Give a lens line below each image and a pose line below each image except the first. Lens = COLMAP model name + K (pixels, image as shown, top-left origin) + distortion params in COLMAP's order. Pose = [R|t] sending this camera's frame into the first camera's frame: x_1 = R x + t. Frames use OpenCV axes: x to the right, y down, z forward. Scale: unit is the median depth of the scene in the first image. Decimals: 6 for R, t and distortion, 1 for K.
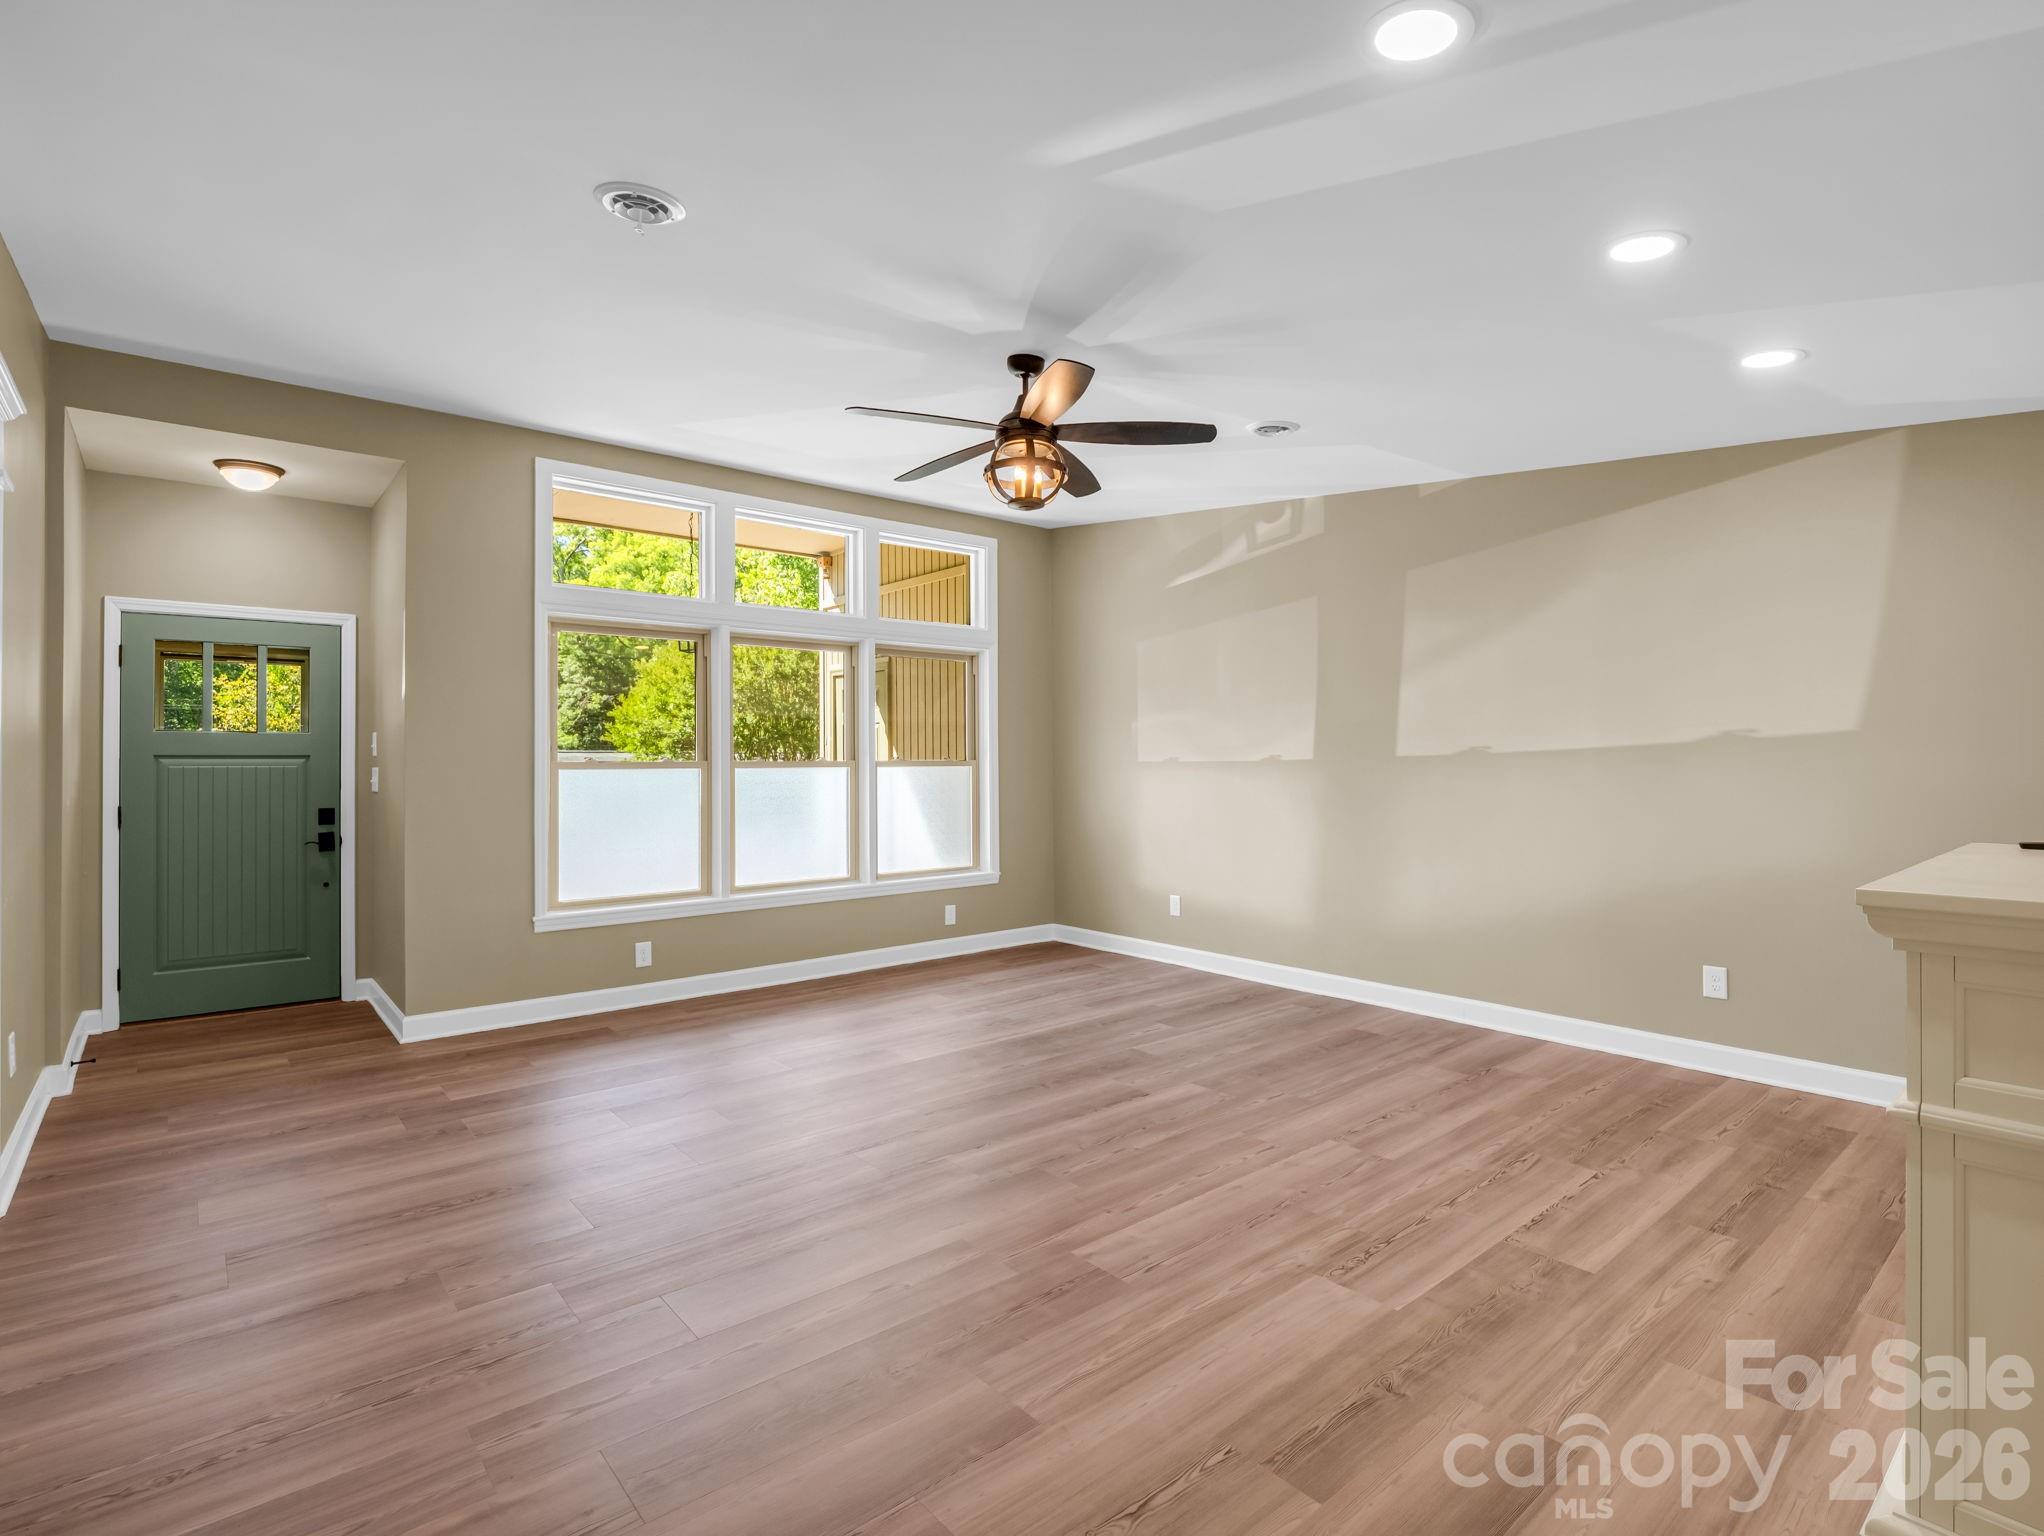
lens RADIAL K [[1020.0, 0, 1037.0], [0, 1020.0, 758.5], [0, 0, 1]] dist [-0.000885, -0.011307]
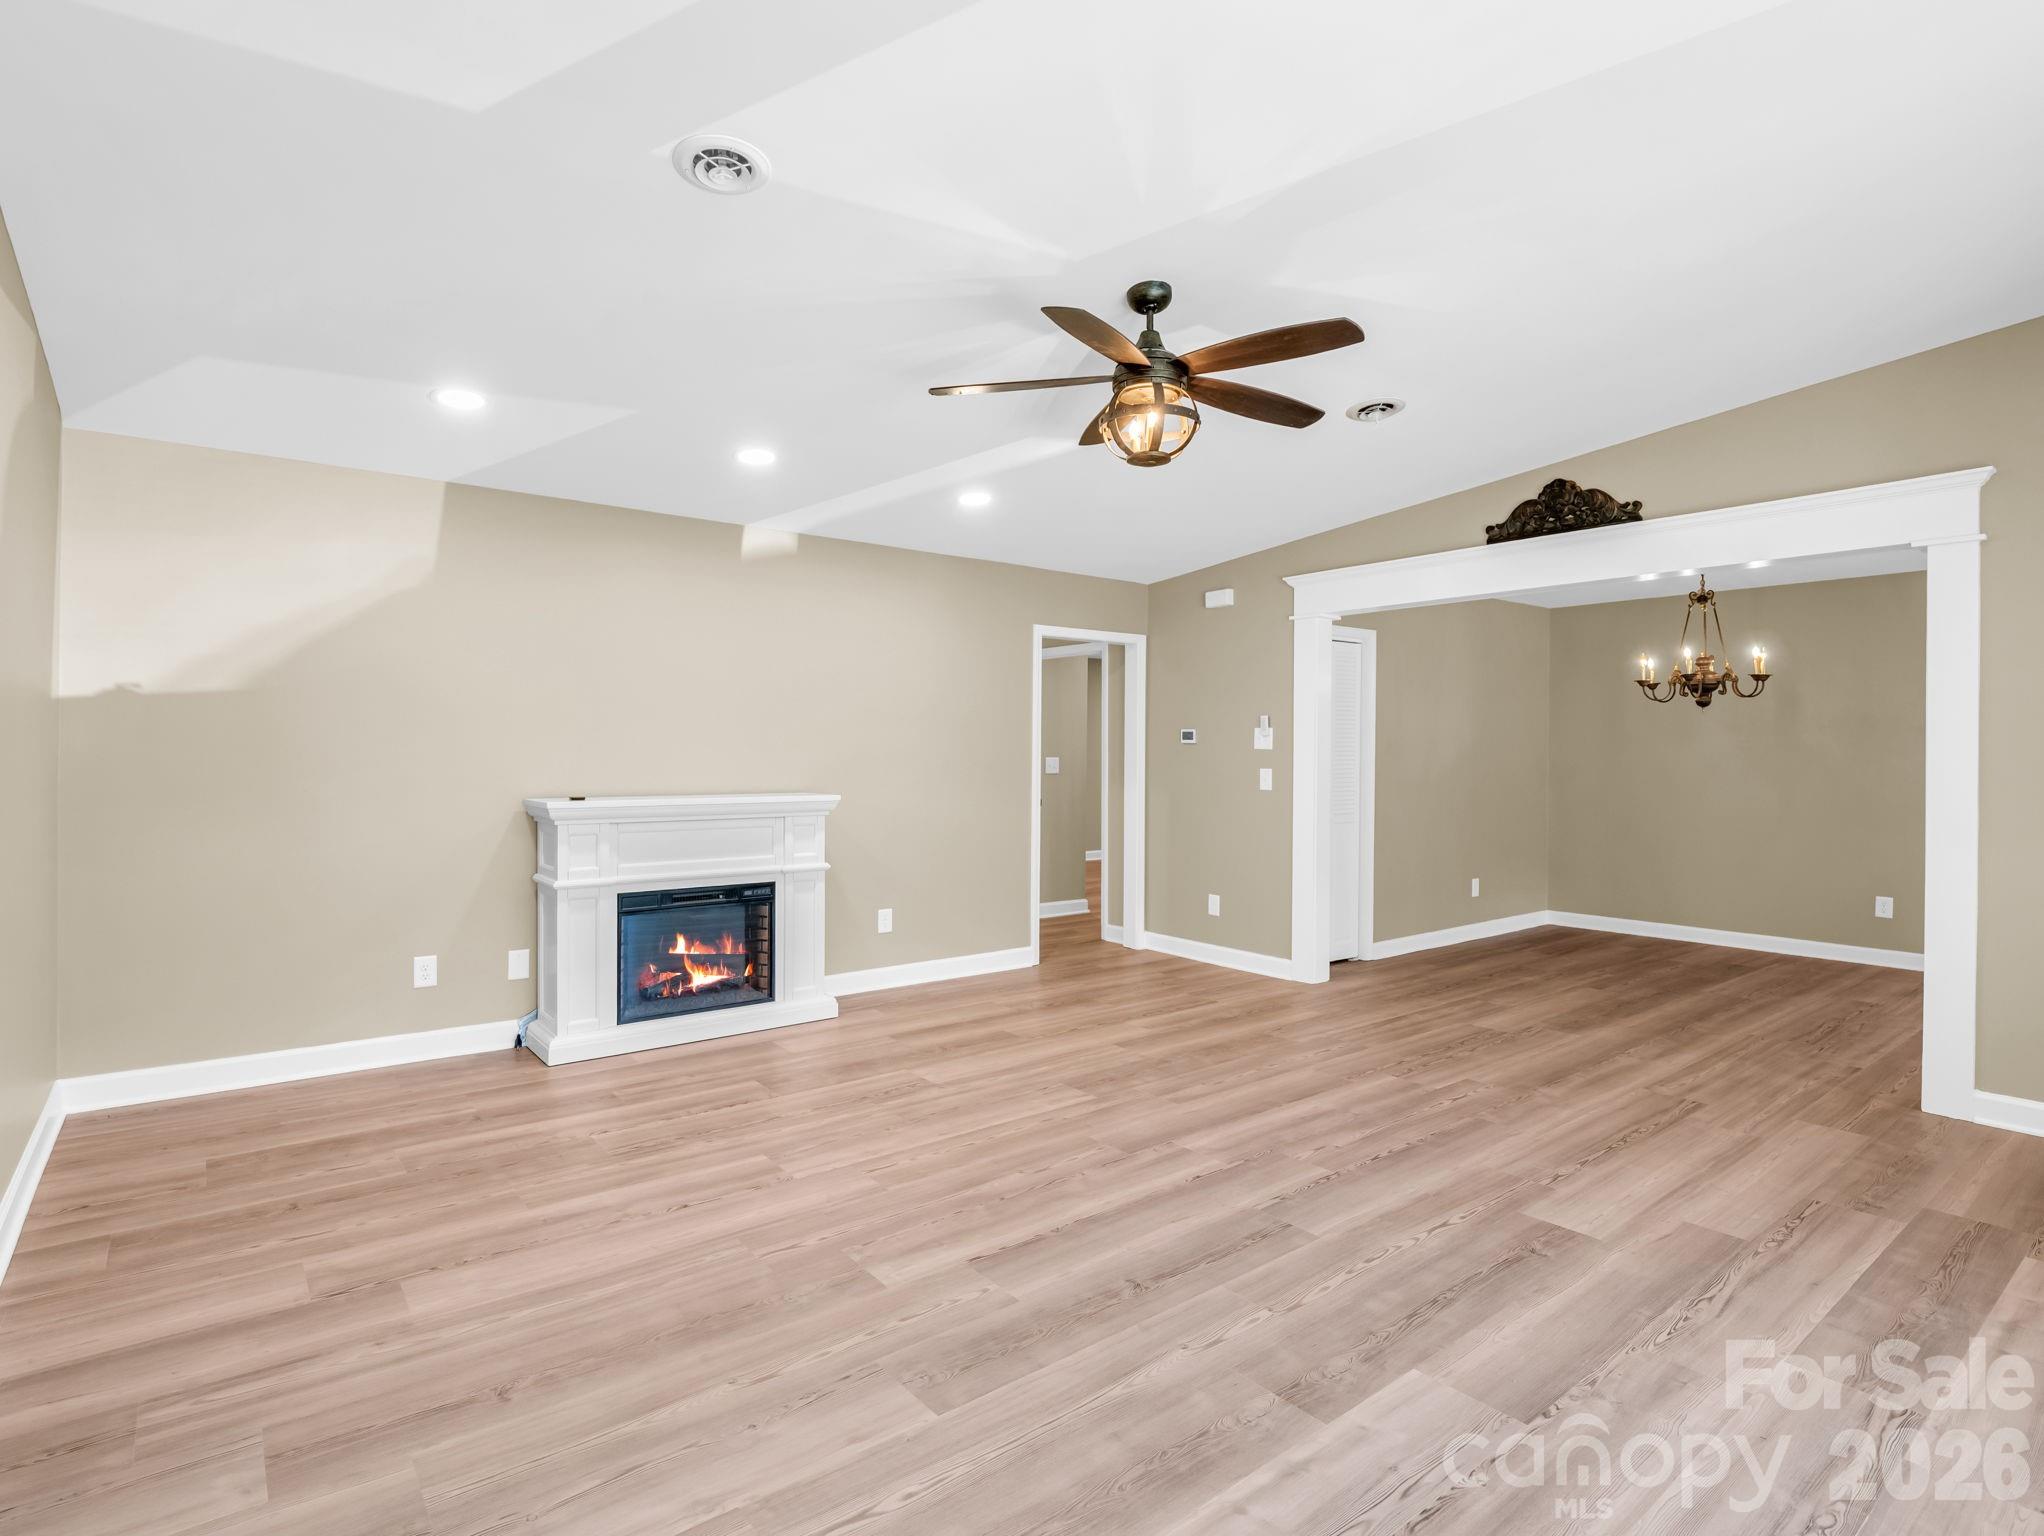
lens RADIAL K [[1056.6, 0, 1022.0], [0, 1056.6, 768.0], [0, 0, 1]] dist [-0.013840, -0.001043]
pose [[-0.998777, -0.004657, 0.049218, 0.051540], [-0.004202, 0.999947, 0.009362, 0.014146], [-0.049259, 0.009143, -0.998744, 1.882372]]
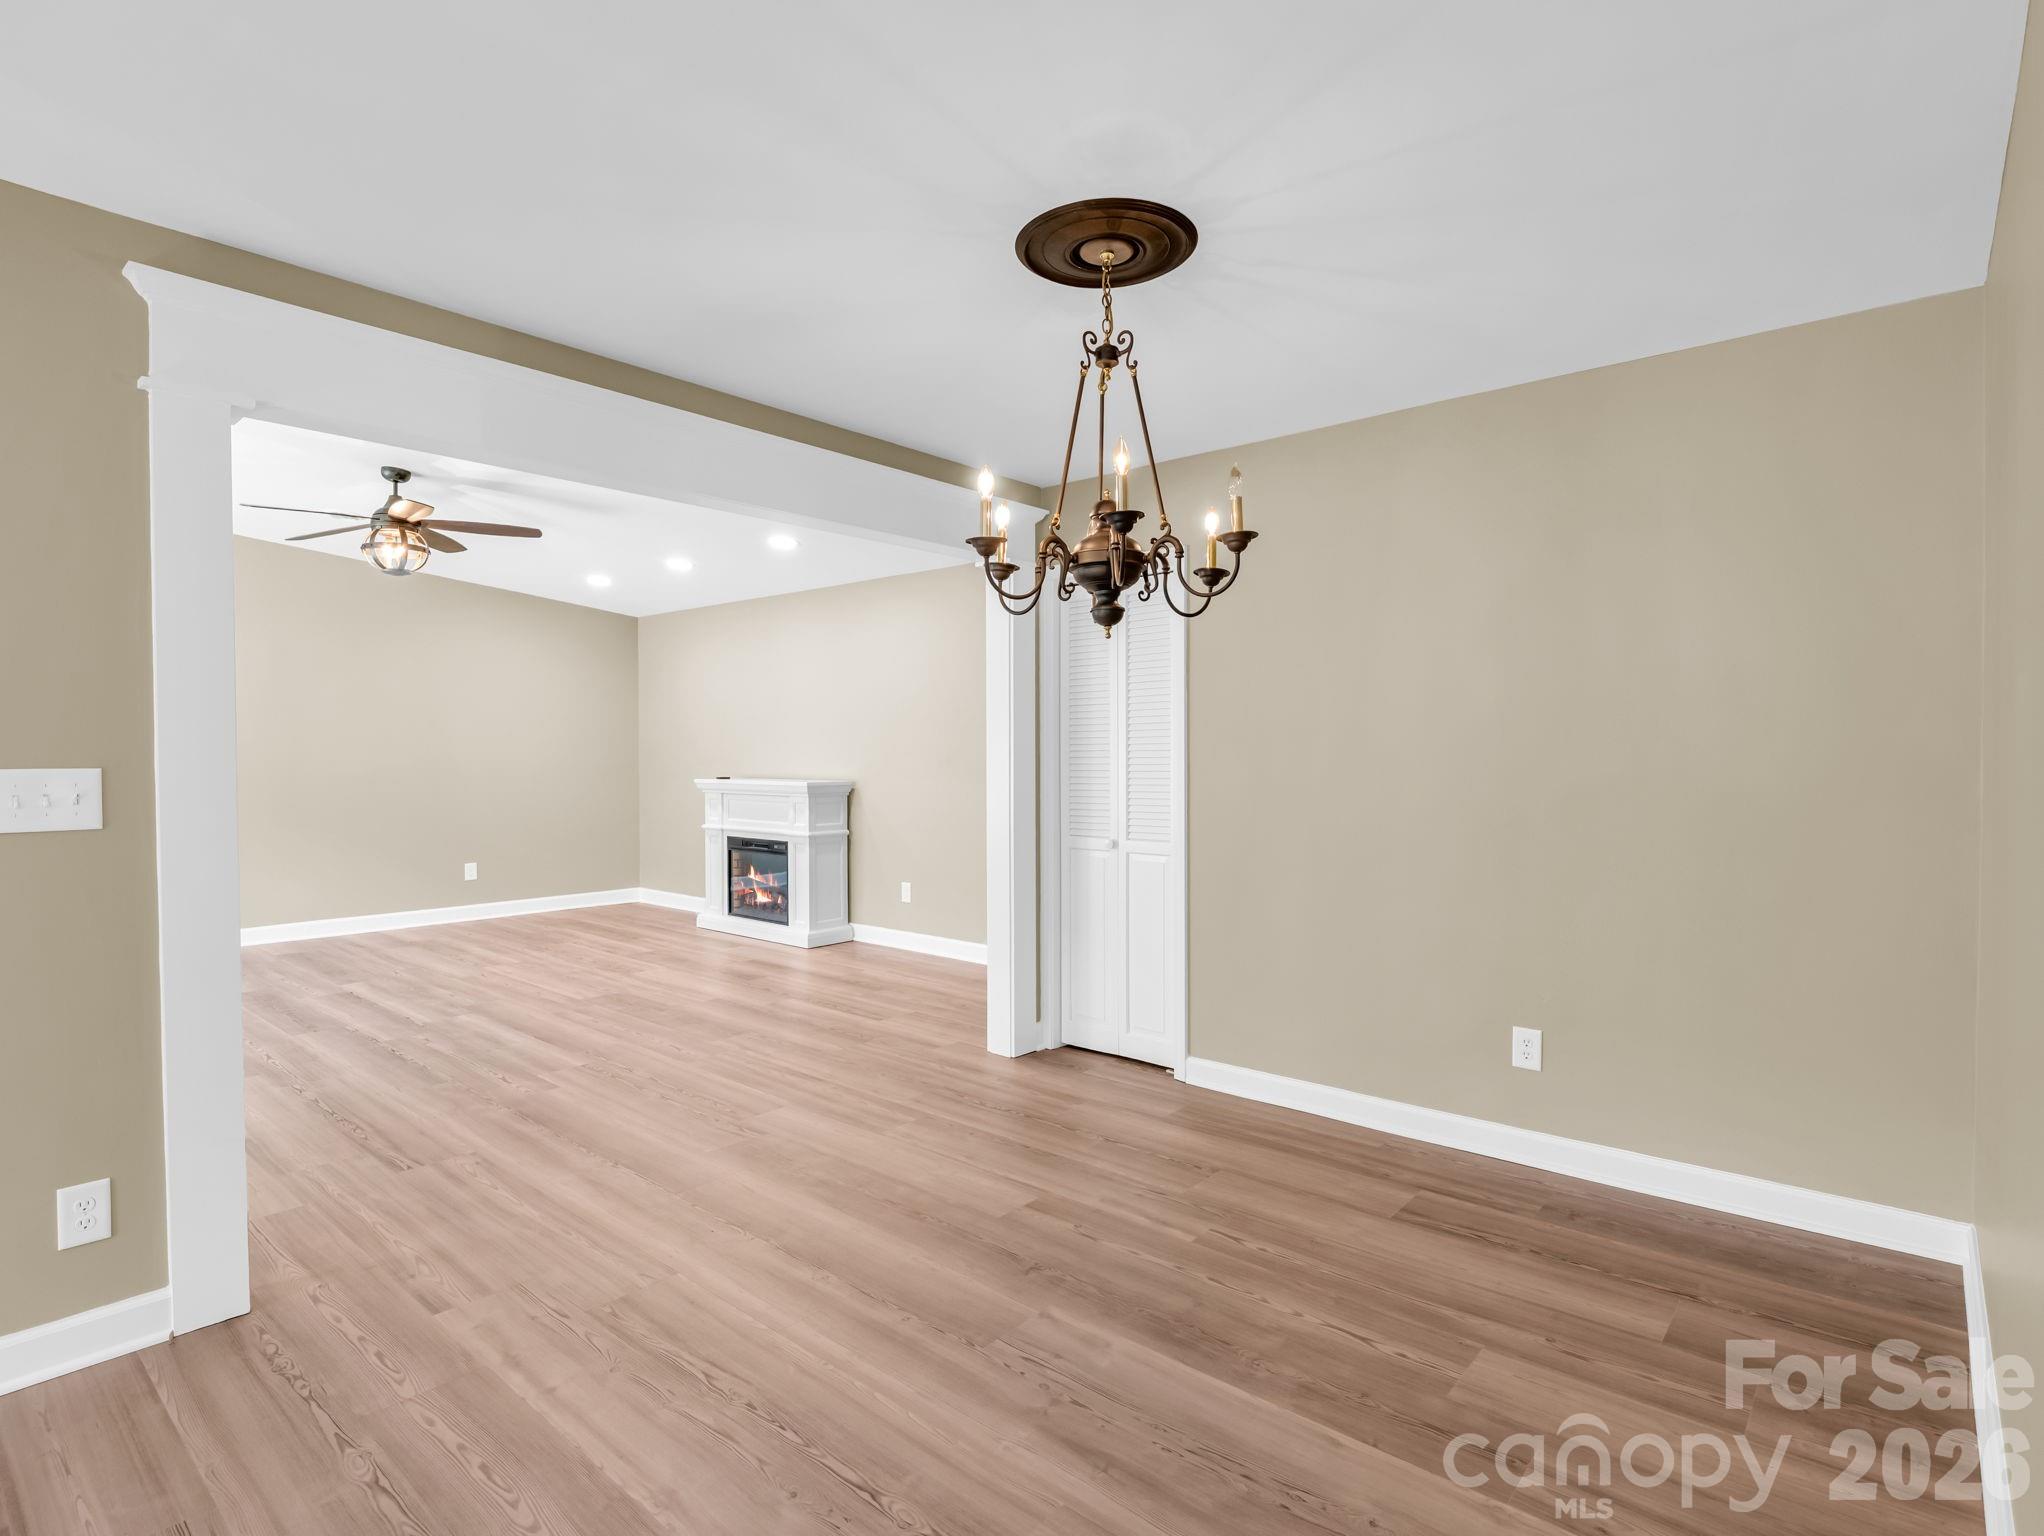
lens RADIAL K [[1049.9, 0, 986.2], [0, 1049.9, 762.4], [0, 0, 1]] dist [-0.000771, 0.000080]
pose [[-0.110876, -0.014075, 0.993735, -1.579534], [0.003267, 0.999889, 0.014526, 0.001771], [-0.993829, 0.004857, -0.110818, 0.341559]]
